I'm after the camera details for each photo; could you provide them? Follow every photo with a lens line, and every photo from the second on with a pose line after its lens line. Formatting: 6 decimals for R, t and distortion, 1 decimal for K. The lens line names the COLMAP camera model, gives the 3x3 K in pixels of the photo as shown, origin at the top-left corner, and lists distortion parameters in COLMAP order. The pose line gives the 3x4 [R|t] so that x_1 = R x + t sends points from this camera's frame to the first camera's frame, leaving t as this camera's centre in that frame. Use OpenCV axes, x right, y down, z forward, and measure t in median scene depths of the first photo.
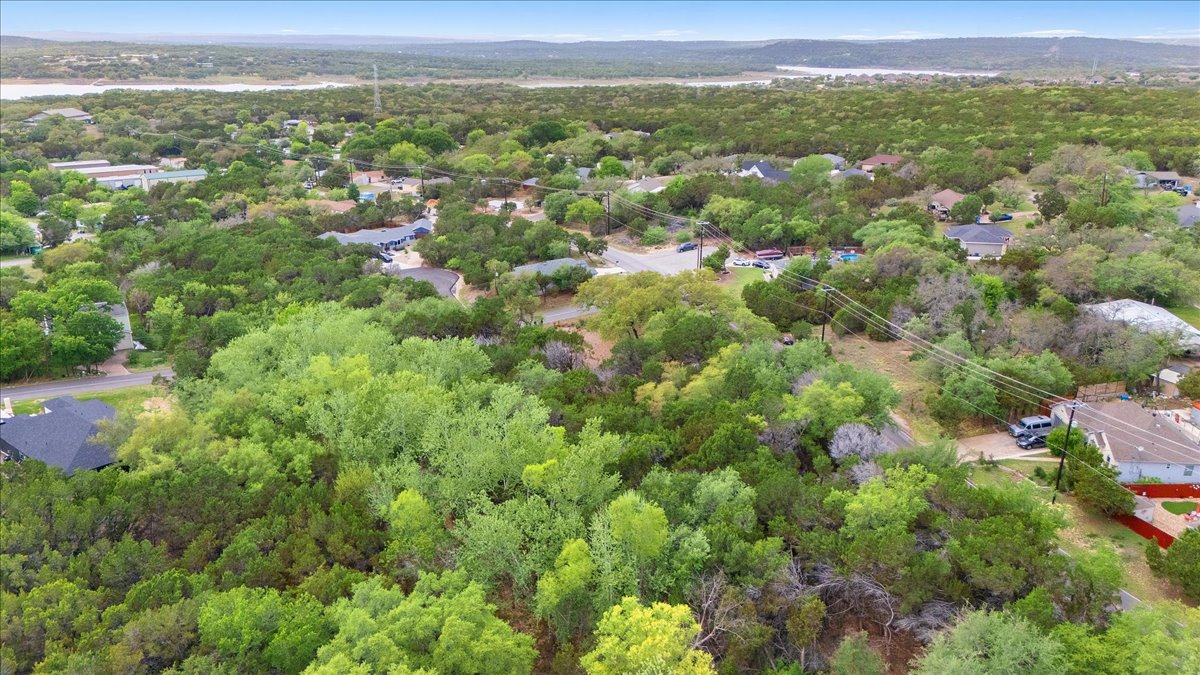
lens RADIAL K [[920.8, 0, 598.2], [0, 920.8, 350.3], [0, 0, 1]] dist [0.073814, -0.054377]
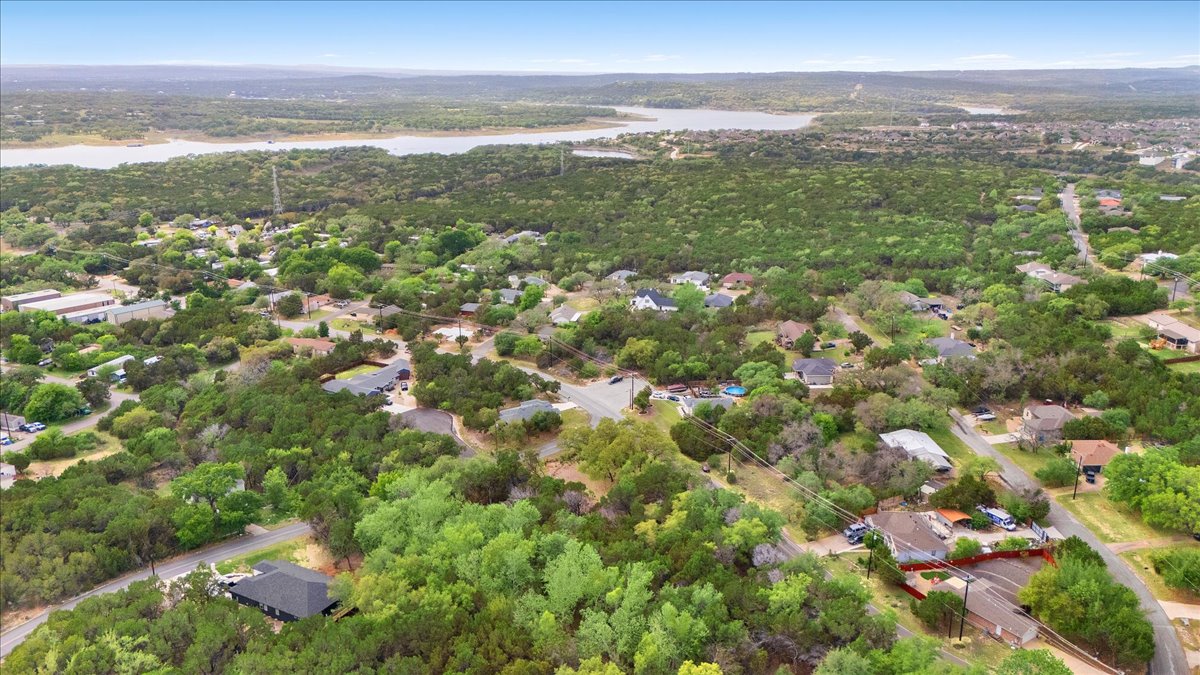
lens RADIAL K [[920.8, 0, 603.2], [0, 920.8, 344.3], [0, 0, 1]] dist [0.073814, -0.054377]
pose [[0.984562, -0.058158, 0.165089, -0.160651], [0.063066, 0.997705, -0.024639, -0.147907], [-0.163277, 0.034670, 0.985971, -0.388883]]
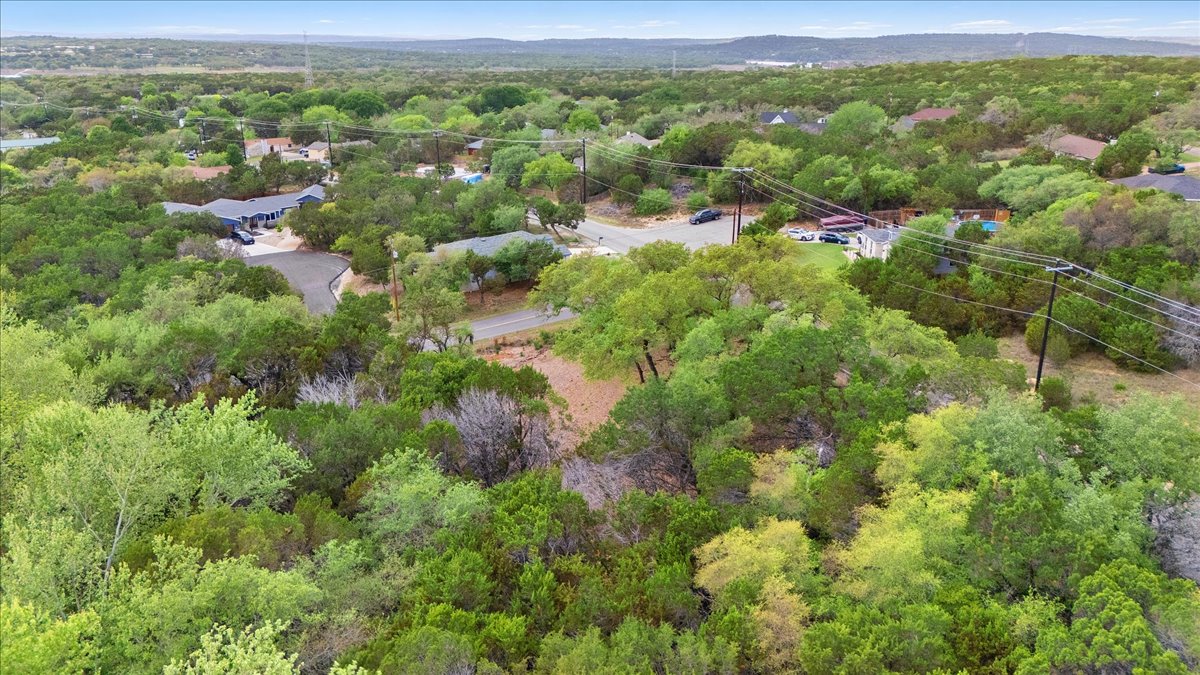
lens RADIAL K [[920.8, 0, 602.3], [0, 920.8, 343.2], [0, 0, 1]] dist [0.073814, -0.054377]
pose [[0.999171, -0.013179, 0.038511, -0.004210], [0.013500, 0.999876, -0.008098, -0.019191], [-0.038399, 0.008612, 0.999225, 0.384828]]
